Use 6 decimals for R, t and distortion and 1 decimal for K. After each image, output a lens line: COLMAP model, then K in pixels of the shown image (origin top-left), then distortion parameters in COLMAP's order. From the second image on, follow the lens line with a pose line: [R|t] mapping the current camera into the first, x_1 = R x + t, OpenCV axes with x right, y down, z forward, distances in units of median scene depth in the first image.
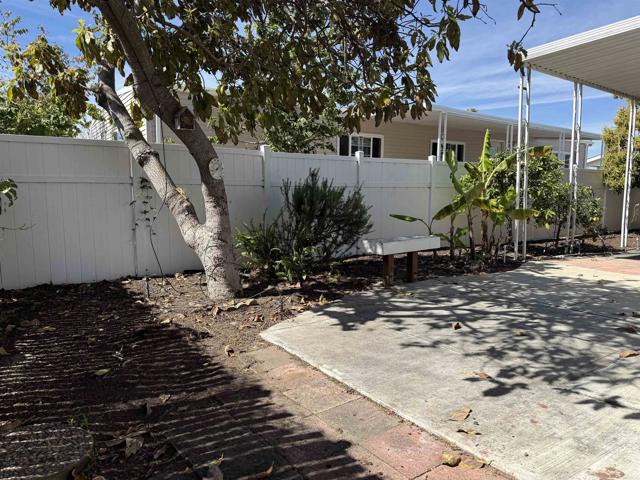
lens RADIAL K [[450.9, 0, 317.3], [0, 450.9, 241.8], [0, 0, 1]] dist [0.098697, -0.137260]
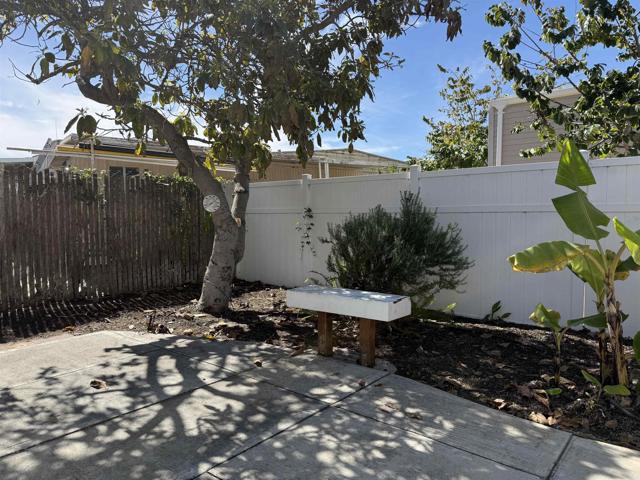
lens RADIAL K [[450.9, 0, 317.3], [0, 450.9, 241.8], [0, 0, 1]] dist [0.098697, -0.137260]
pose [[0.268769, 0.038504, -0.962435, 1.129793], [-0.128177, 0.991744, 0.003882, -0.109063], [0.954638, 0.122318, 0.271486, 1.080262]]
